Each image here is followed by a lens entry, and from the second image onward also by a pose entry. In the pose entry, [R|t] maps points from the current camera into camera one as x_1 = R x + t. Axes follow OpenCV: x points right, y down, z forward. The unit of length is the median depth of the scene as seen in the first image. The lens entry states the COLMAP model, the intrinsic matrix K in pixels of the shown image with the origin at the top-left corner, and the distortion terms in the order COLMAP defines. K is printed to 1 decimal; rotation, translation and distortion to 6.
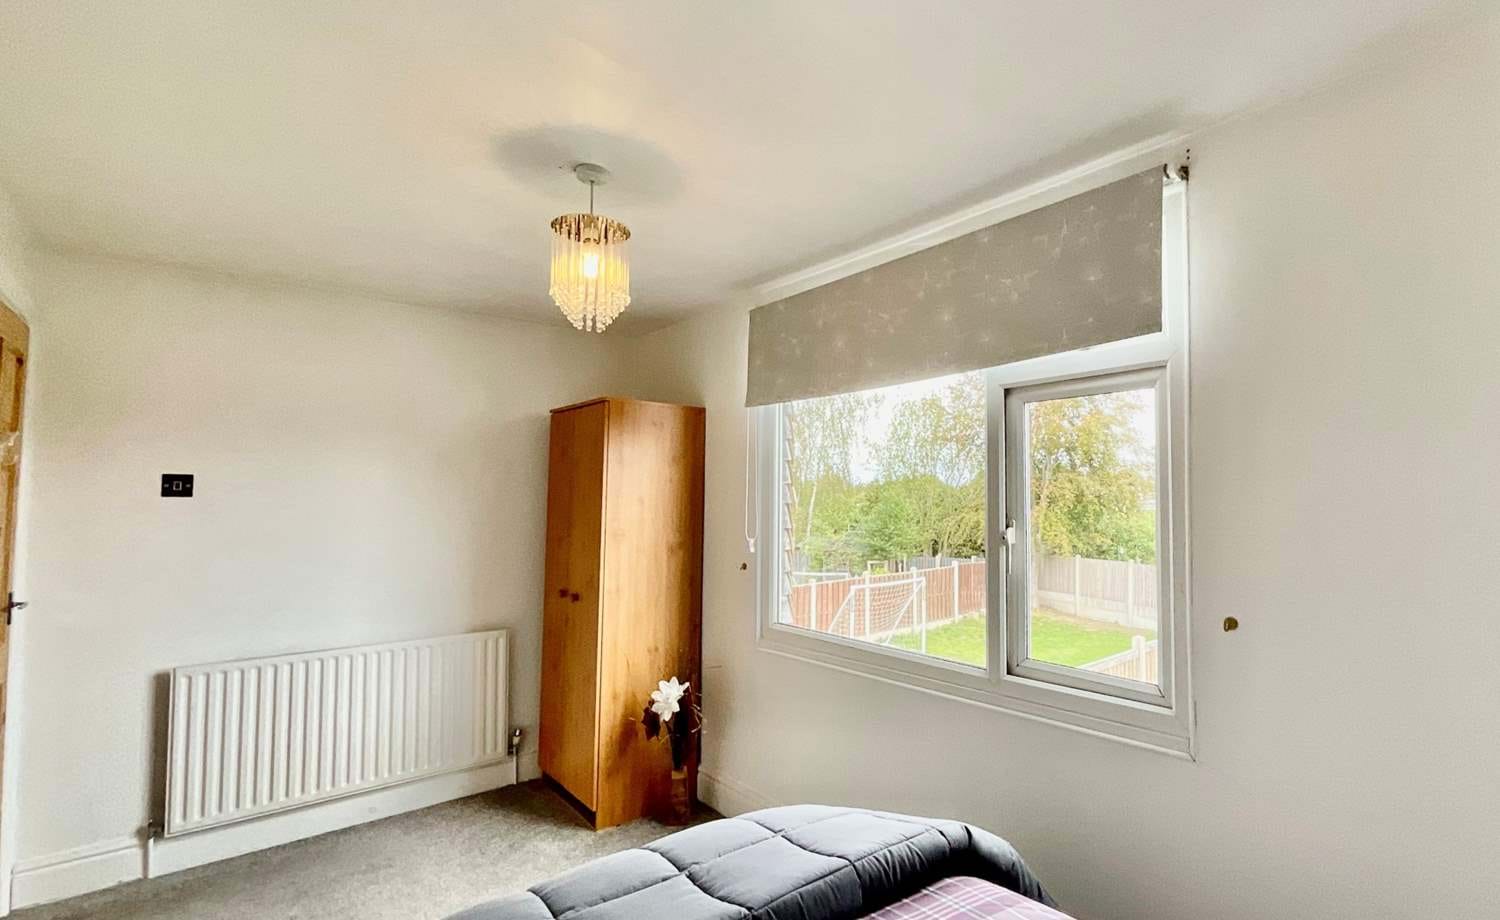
lens RADIAL K [[648.6, 0, 752.2], [0, 648.6, 473.1], [0, 0, 1]] dist [-0.000472, 0.000028]
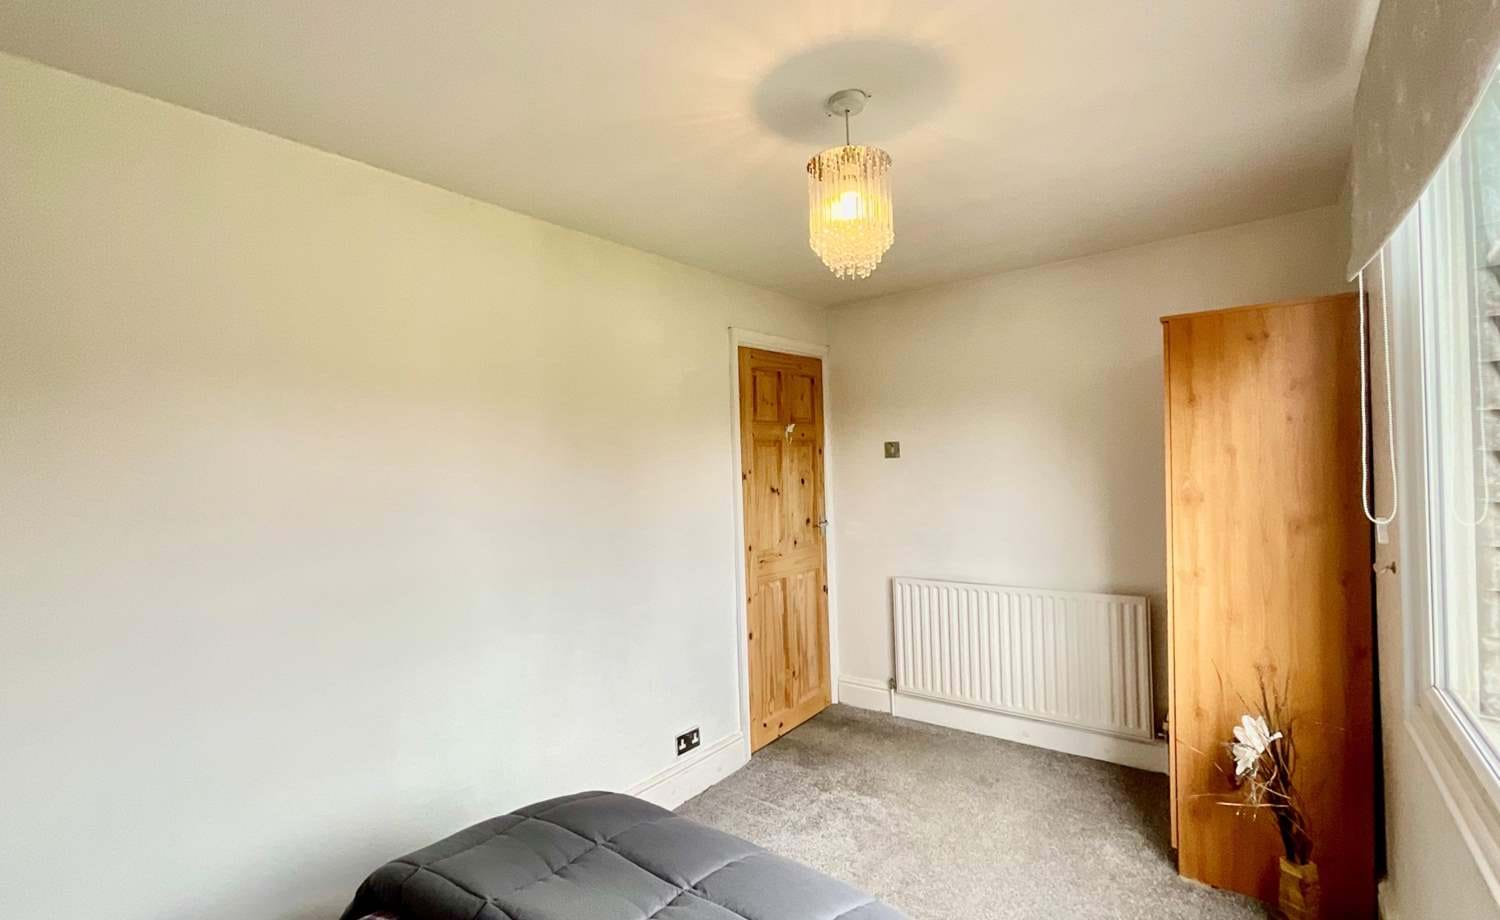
lens RADIAL K [[594.9, 0, 765.8], [0, 594.9, 451.9], [0, 0, 1]] dist [0.001289, 0.000323]
pose [[0.342072, -0.027623, -0.939267, 0.266665], [0.077395, 0.997000, -0.001135, 0.003501], [0.936481, -0.072306, 0.343184, 0.303799]]
